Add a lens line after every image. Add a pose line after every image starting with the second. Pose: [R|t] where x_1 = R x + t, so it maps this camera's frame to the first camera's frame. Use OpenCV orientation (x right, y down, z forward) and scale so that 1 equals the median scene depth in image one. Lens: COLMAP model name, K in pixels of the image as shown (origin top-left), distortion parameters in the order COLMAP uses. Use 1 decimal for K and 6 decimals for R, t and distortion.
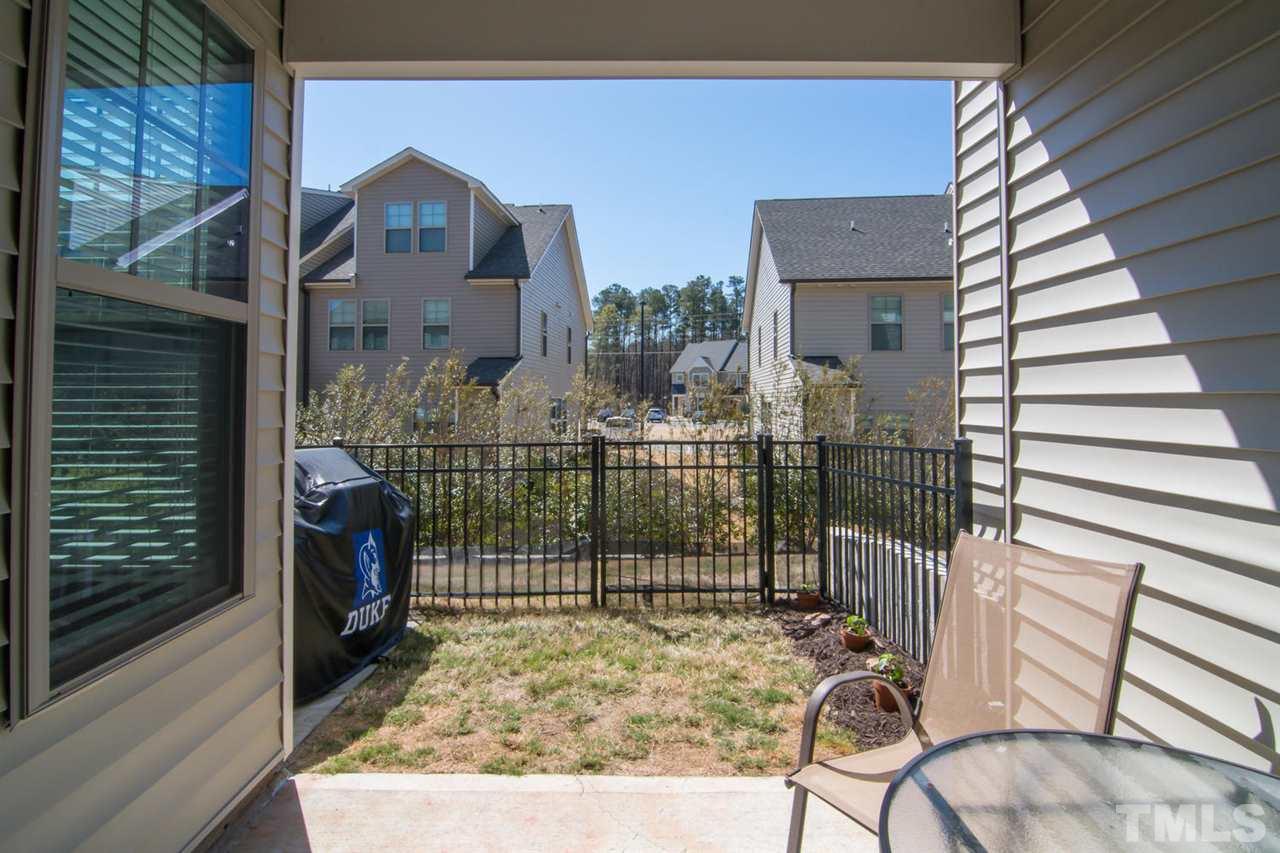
lens RADIAL K [[629.4, 0, 637.4], [0, 629.4, 378.9], [0, 0, 1]] dist [-0.003528, -0.001962]
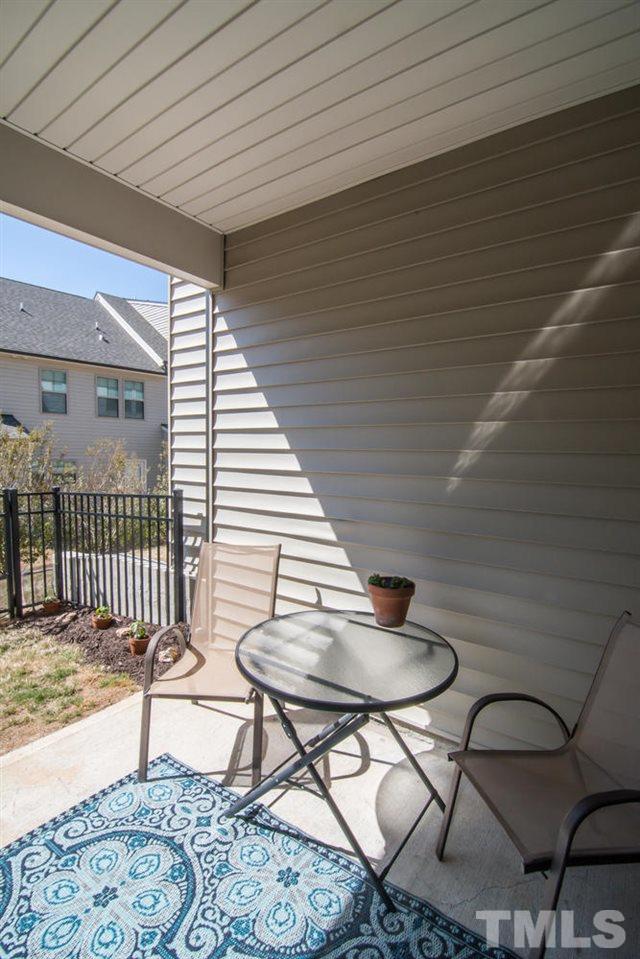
lens RADIAL K [[461.1, 0, 320.0], [0, 461.1, 479.5], [0, 0, 1]] dist [-0.004528, -0.009467]
pose [[0.584428, -0.040748, 0.810422, -0.263265], [-0.044788, 0.995596, 0.082357, -0.050043], [-0.810209, -0.084429, 0.580029, -0.050355]]
